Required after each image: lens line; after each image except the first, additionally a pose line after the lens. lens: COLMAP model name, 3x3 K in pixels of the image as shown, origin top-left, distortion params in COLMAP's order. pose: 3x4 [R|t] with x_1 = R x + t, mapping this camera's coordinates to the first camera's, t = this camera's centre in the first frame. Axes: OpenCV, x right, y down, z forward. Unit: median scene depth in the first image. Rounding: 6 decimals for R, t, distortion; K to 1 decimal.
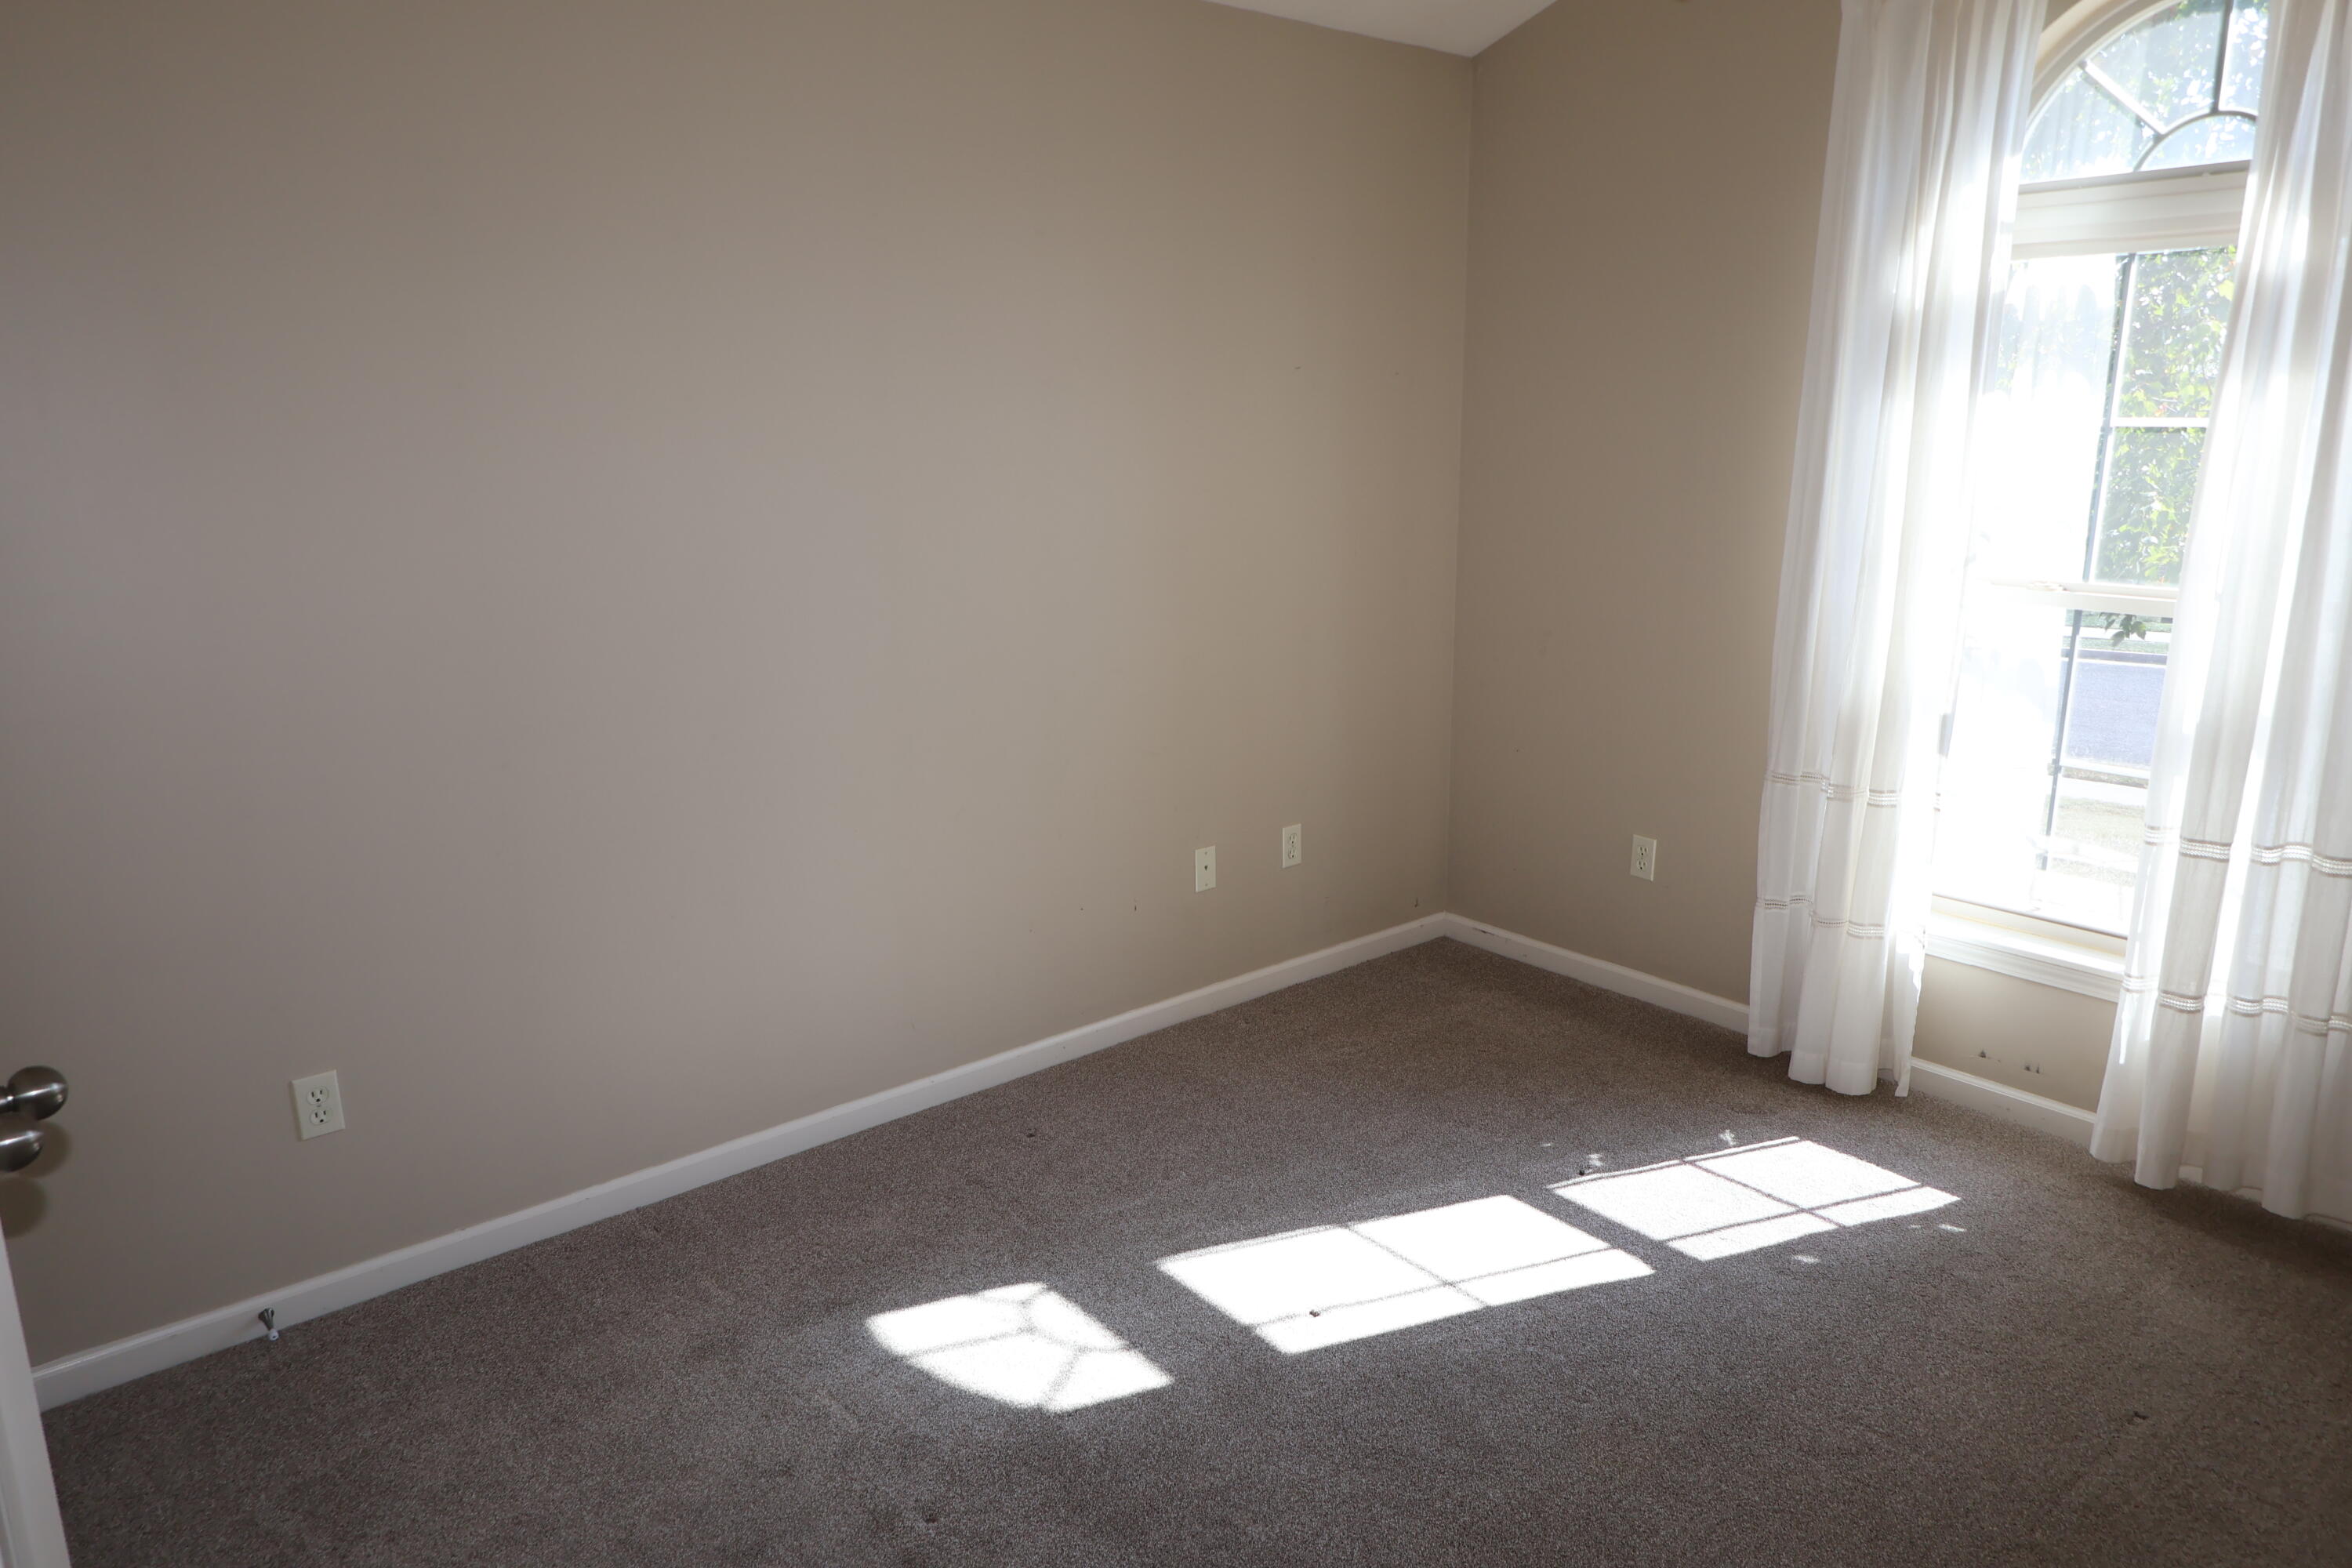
lens RADIAL K [[1531.2, 0, 1176.3], [0, 1531.2, 769.1], [0, 0, 1]] dist [0.000371, -0.002016]
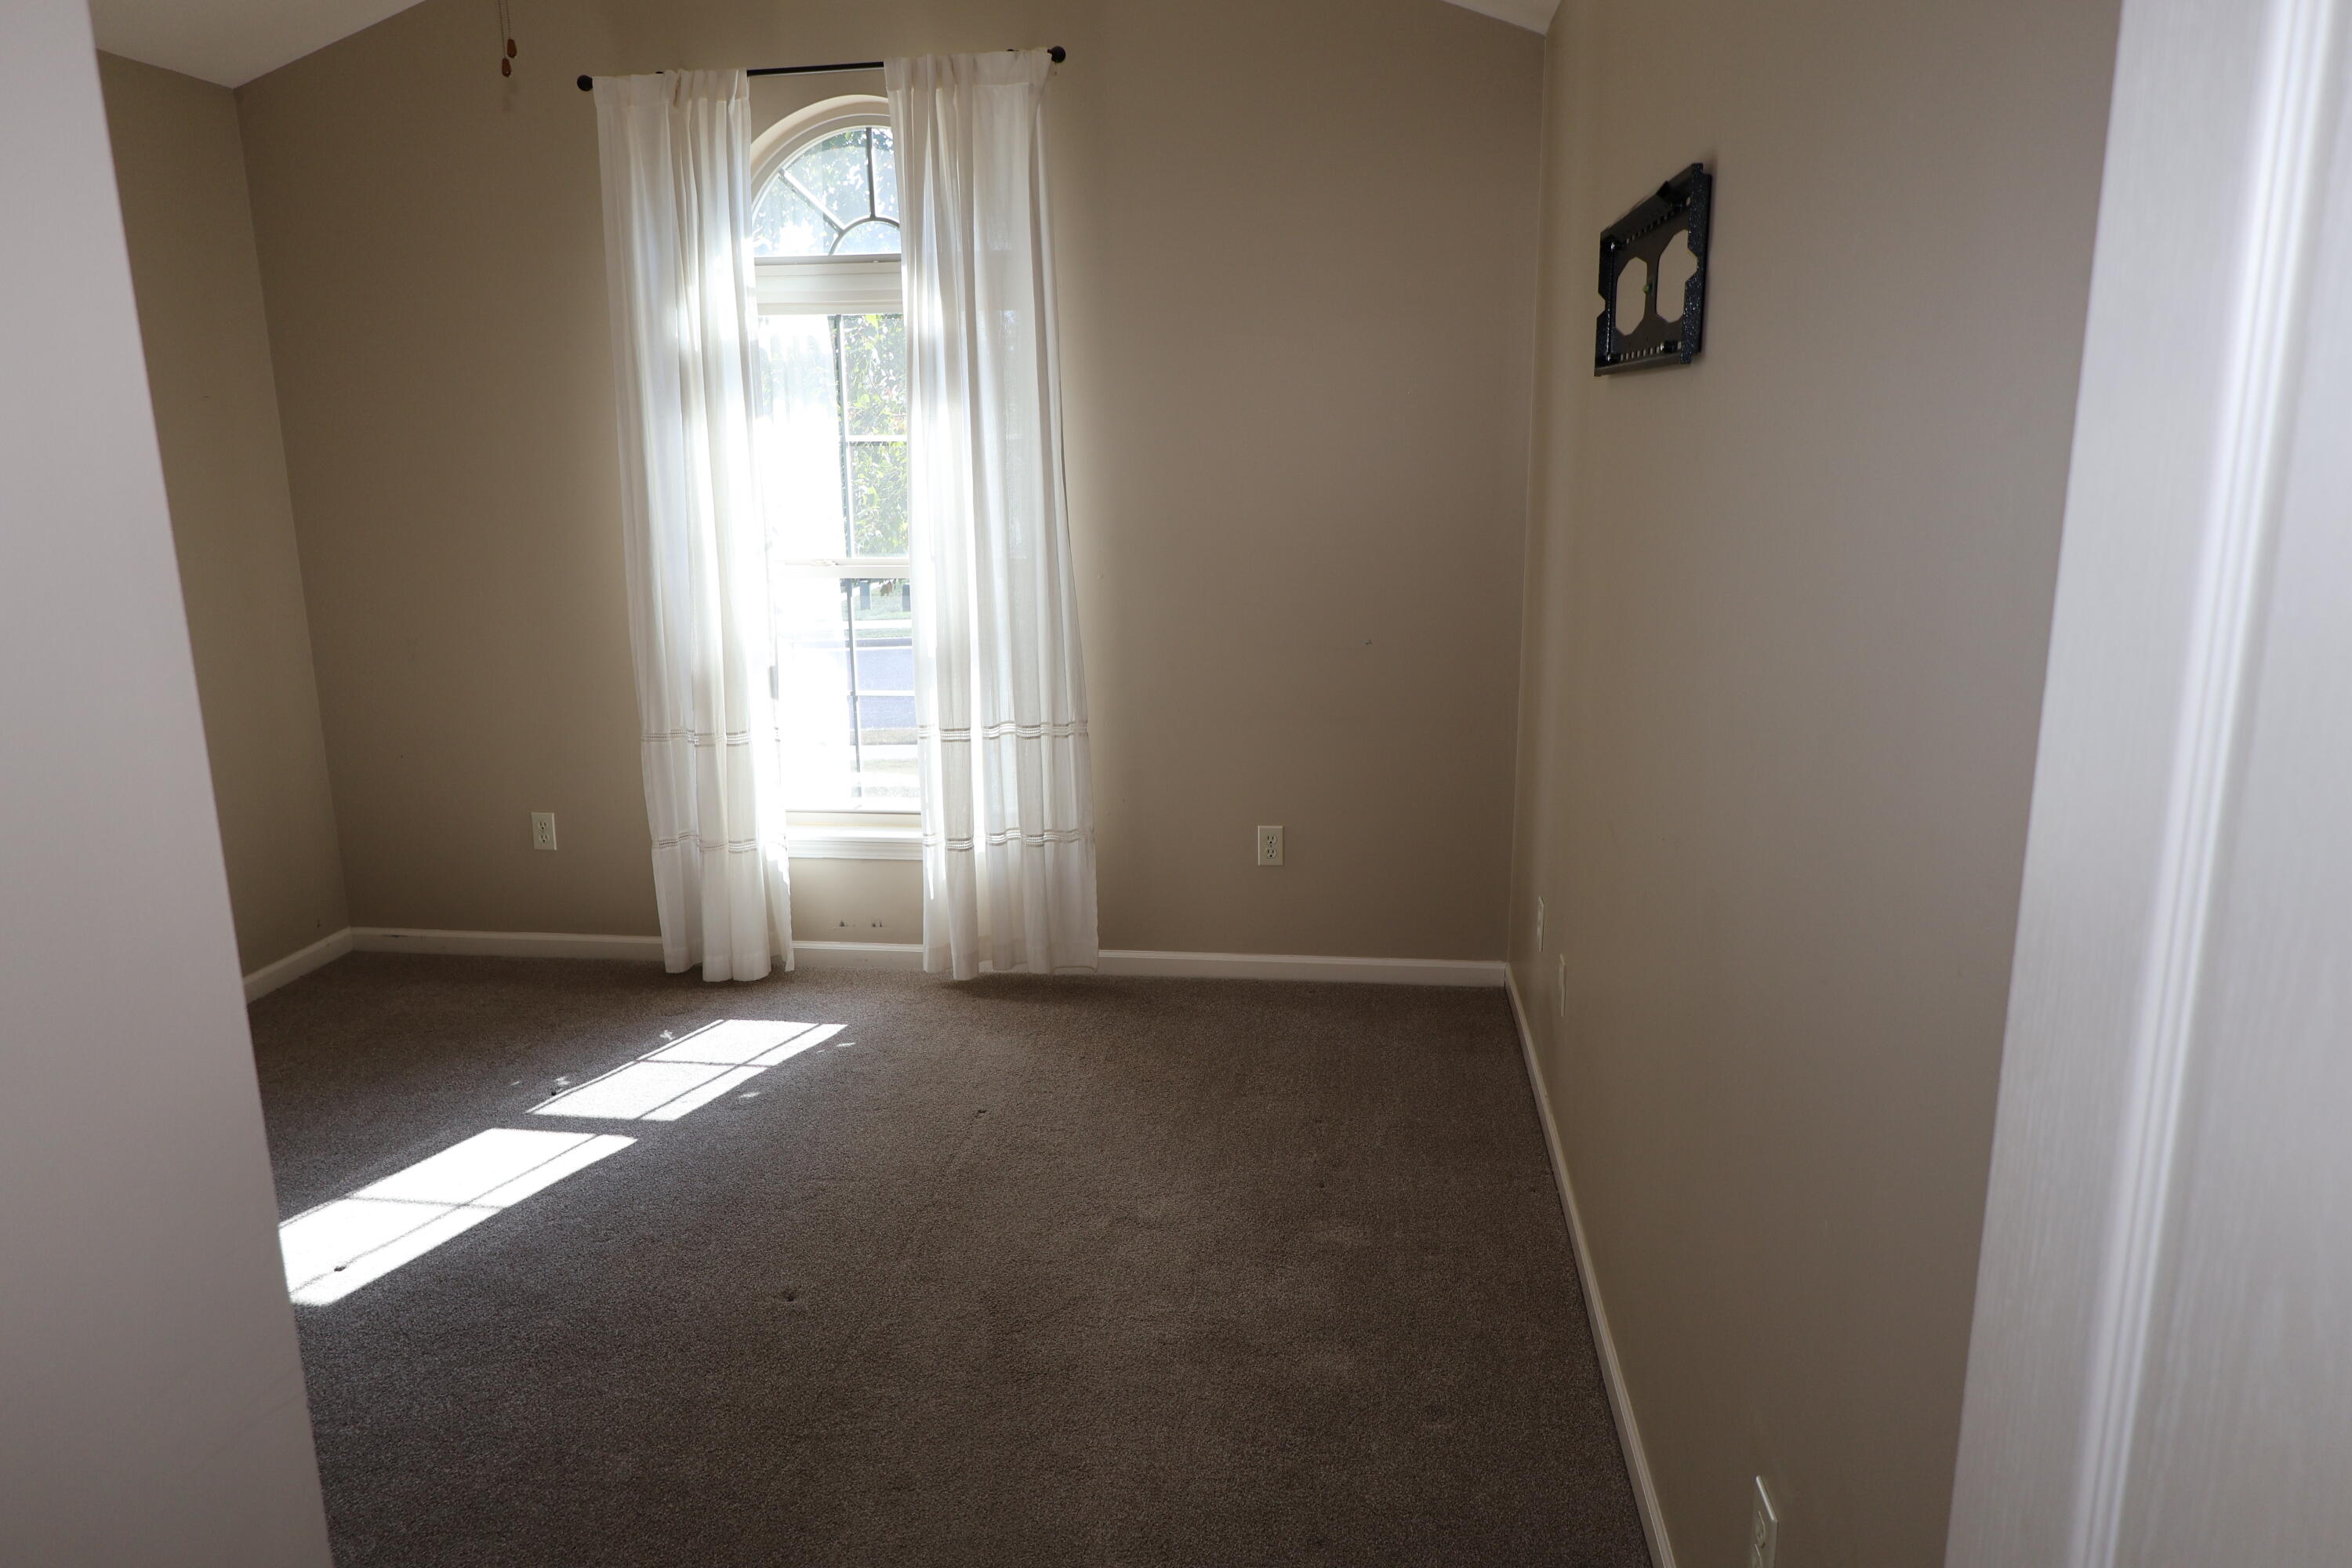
lens RADIAL K [[1531.2, 0, 1176.3], [0, 1531.2, 769.1], [0, 0, 1]] dist [0.000371, -0.002016]
pose [[0.730626, -0.149111, 0.666297, -0.123288], [0.161865, 0.985870, 0.043137, 0.050946], [-0.663314, 0.076333, 0.744438, -0.182140]]
